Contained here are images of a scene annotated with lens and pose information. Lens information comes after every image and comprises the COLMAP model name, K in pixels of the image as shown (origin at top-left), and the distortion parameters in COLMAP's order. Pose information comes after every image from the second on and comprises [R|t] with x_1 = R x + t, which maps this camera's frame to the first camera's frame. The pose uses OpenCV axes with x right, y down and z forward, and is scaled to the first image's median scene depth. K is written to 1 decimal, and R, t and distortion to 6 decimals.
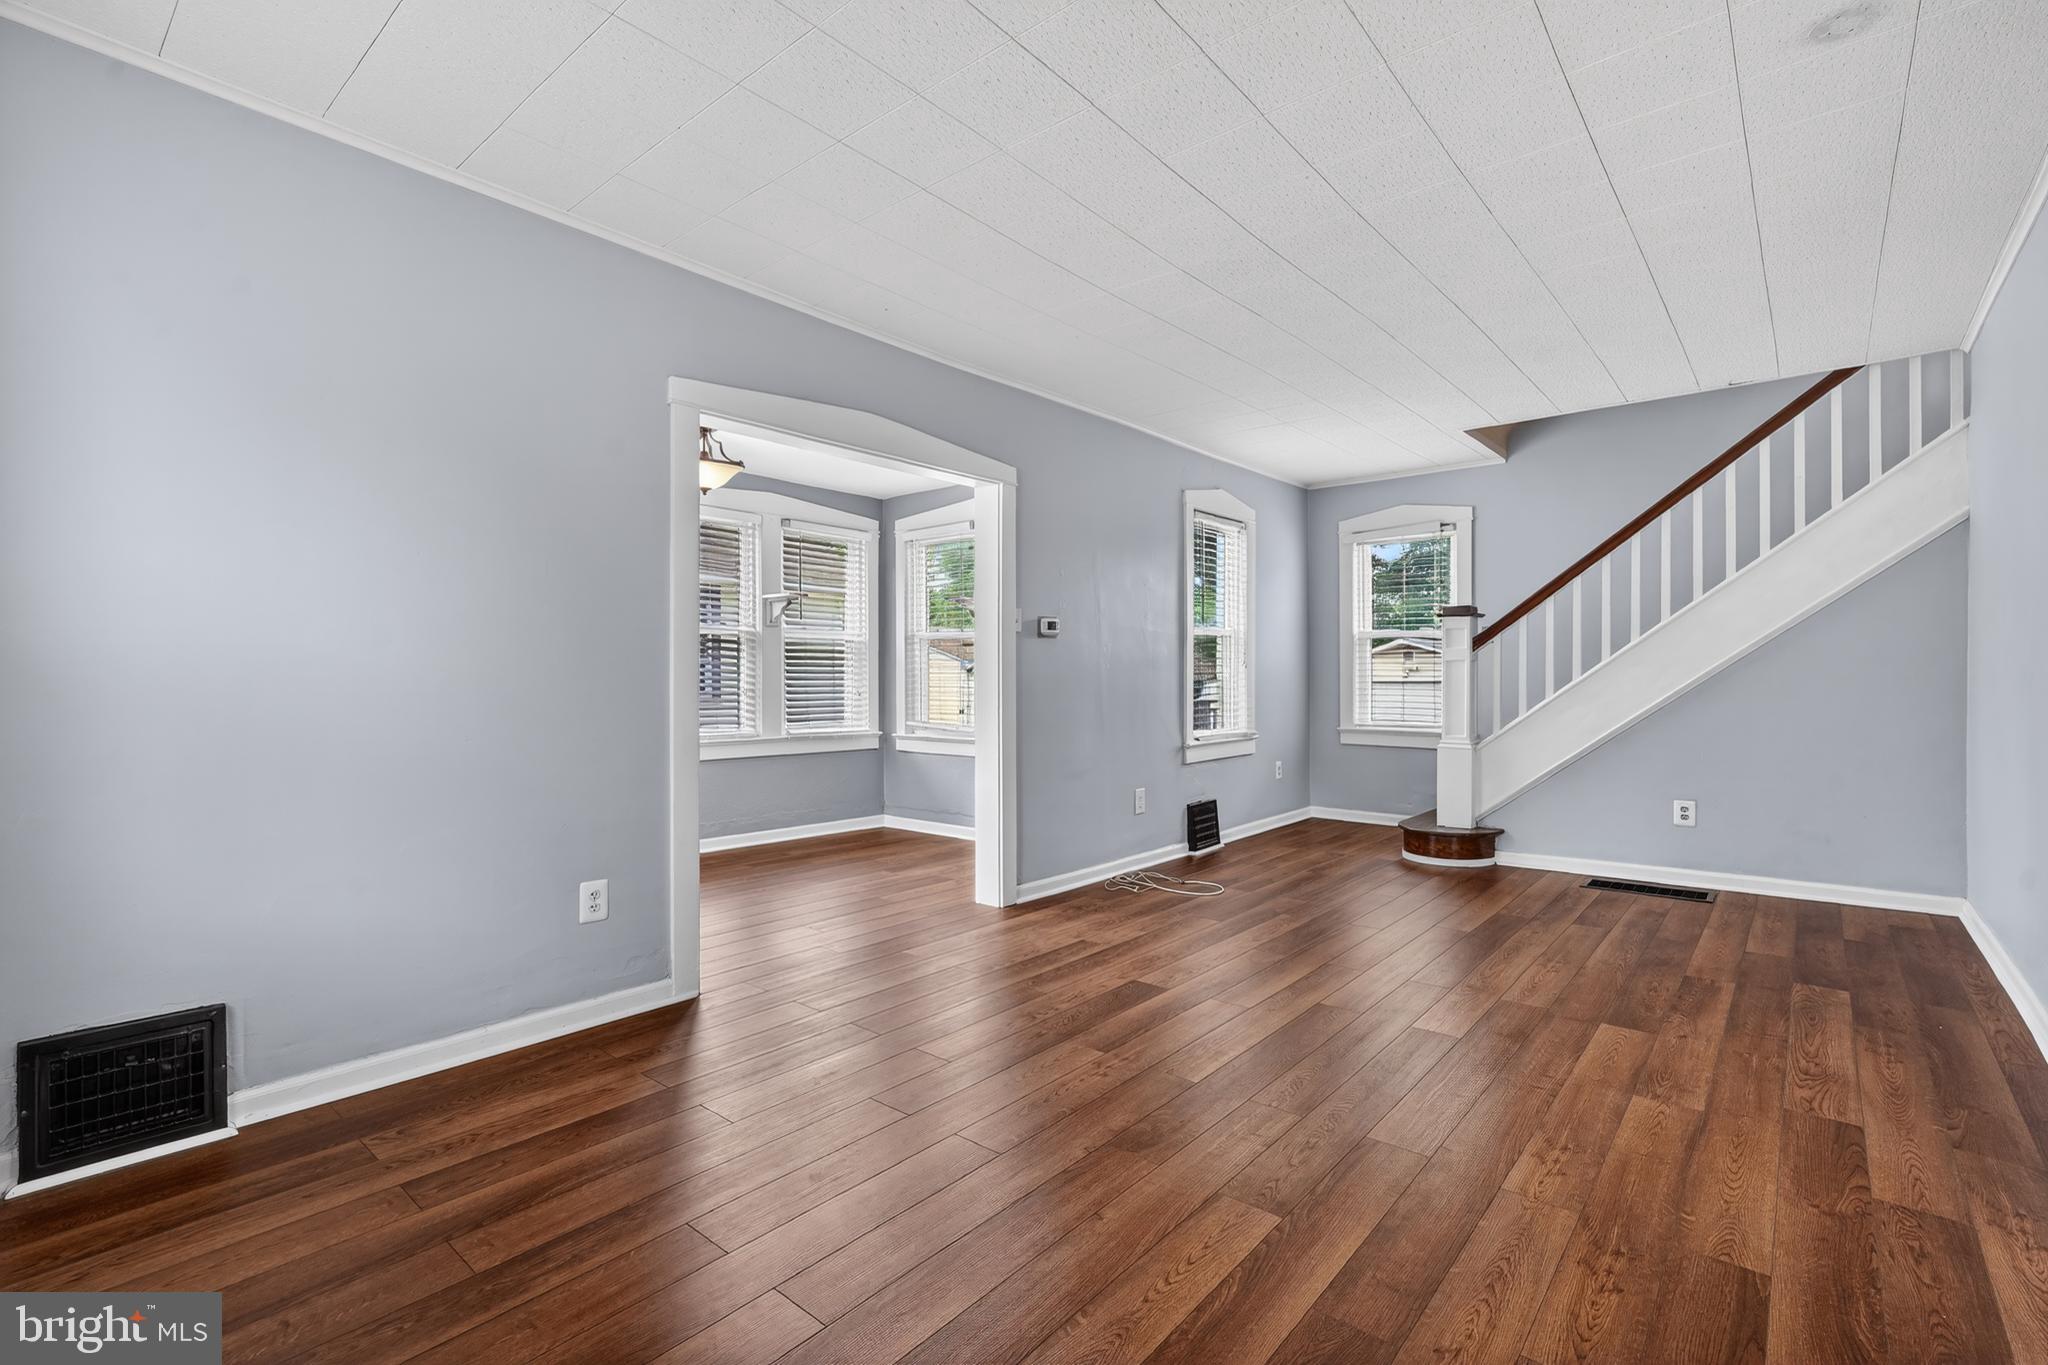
lens RADIAL K [[922.0, 0, 1020.7], [0, 922.0, 678.8], [0, 0, 1]] dist [-0.008470, 0.000929]
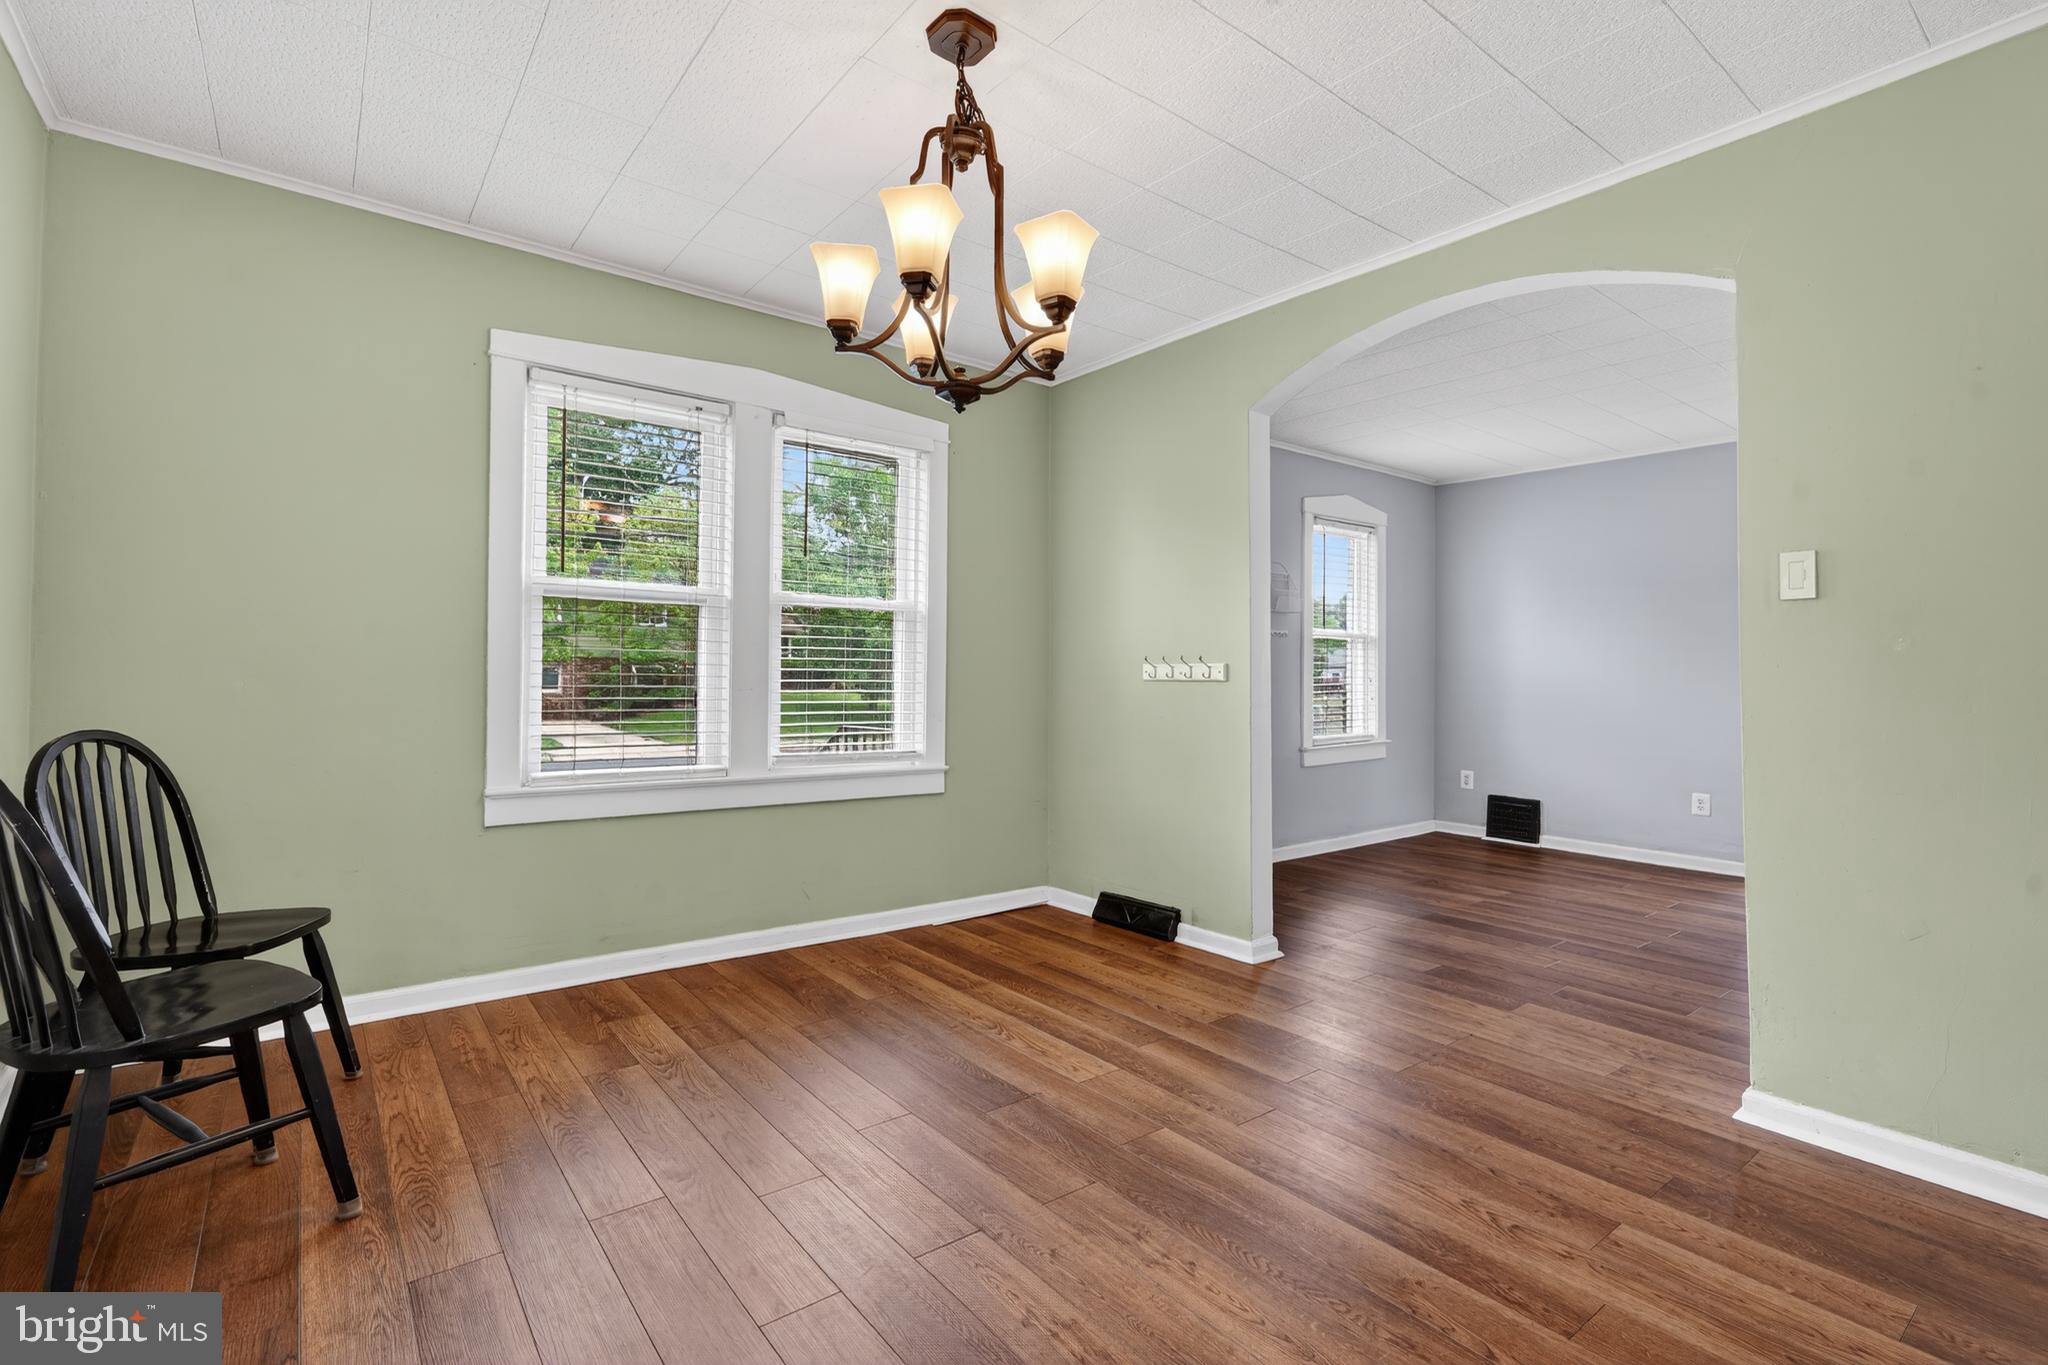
lens RADIAL K [[937.2, 0, 1029.1], [0, 937.2, 662.6], [0, 0, 1]] dist [-0.002587, 0.000073]
pose [[-0.194114, -0.013482, -0.980886, 1.135665], [-0.010287, 0.999879, -0.011707, -0.003473], [0.980925, 0.007817, -0.194229, 0.030254]]
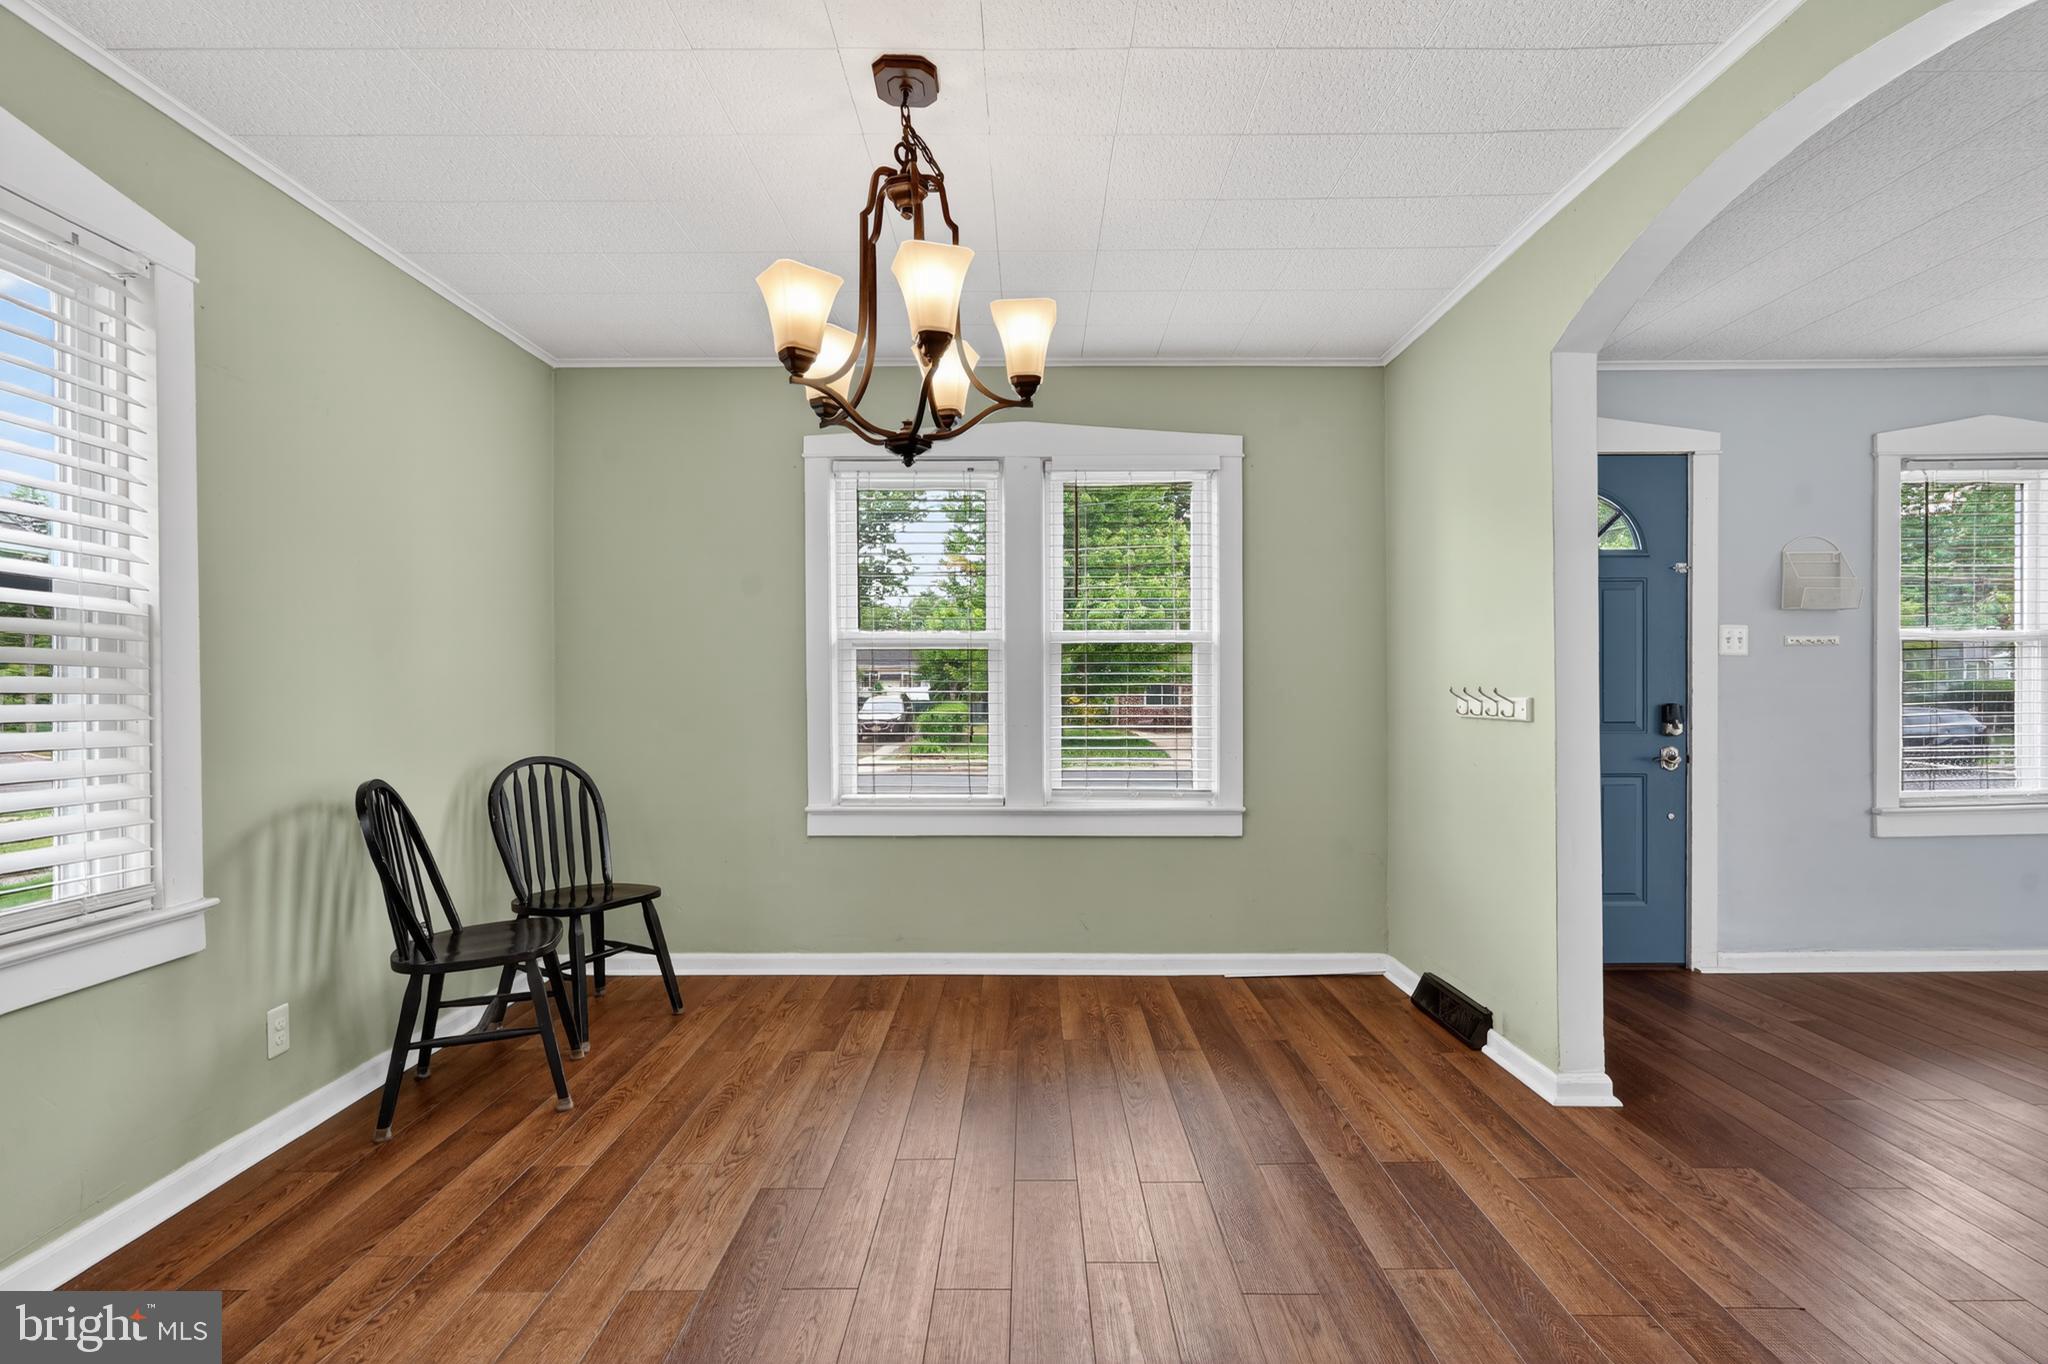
lens RADIAL K [[935.3, 0, 1034.5], [0, 935.3, 690.6], [0, 0, 1]] dist [-0.002931, 0.001810]
pose [[-0.753190, 0.008155, -0.657752, 0.934659], [0.005705, 0.999967, 0.005866, -0.025606], [0.657778, 0.000665, -0.753211, 0.305161]]
